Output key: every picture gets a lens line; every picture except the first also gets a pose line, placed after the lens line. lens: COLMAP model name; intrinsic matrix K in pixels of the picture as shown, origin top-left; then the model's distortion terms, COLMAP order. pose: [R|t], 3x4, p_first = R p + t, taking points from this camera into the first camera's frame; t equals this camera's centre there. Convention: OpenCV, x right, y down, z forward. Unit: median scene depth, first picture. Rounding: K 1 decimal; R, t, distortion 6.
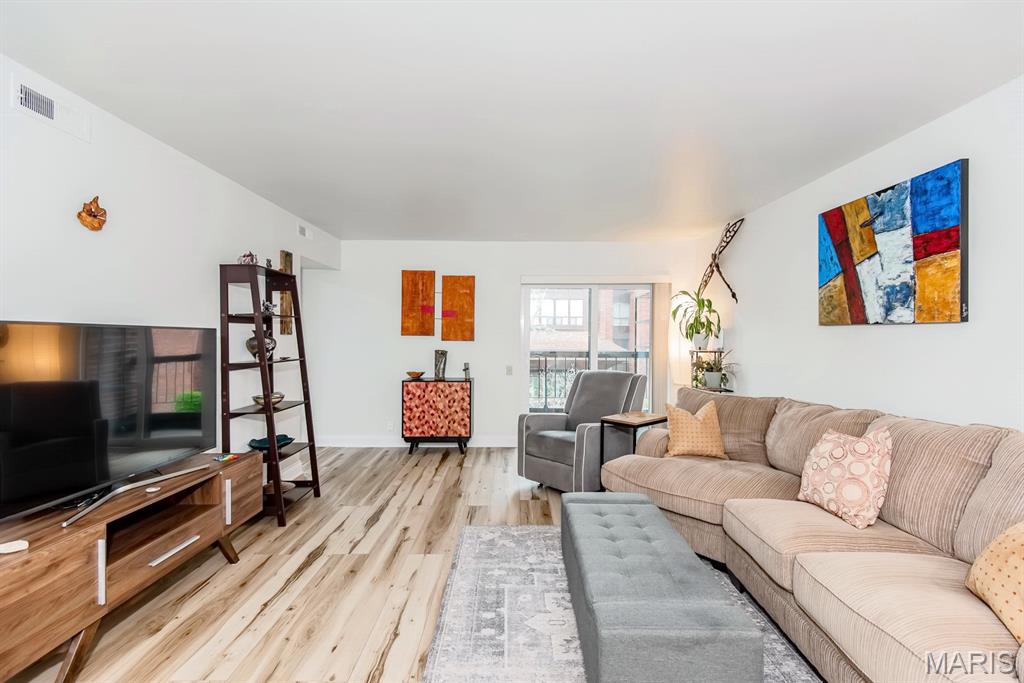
lens RADIAL K [[469.0, 0, 542.1], [0, 469.0, 333.9], [0, 0, 1]] dist [0.026293, -0.009123]
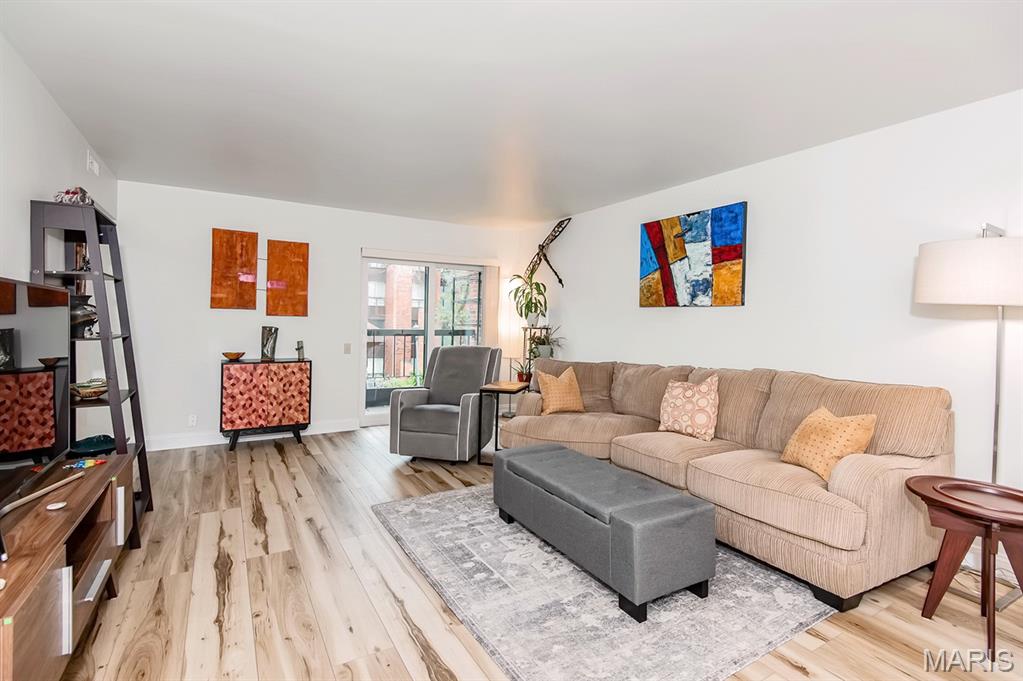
lens RADIAL K [[468.5, 0, 541.5], [0, 468.5, 327.1], [0, 0, 1]] dist [0.026293, -0.009123]
pose [[0.860220, 0.001574, 0.509921, -0.349933], [-0.013804, 0.999701, 0.020202, 0.016940], [-0.509737, -0.024418, 0.859984, -0.001553]]
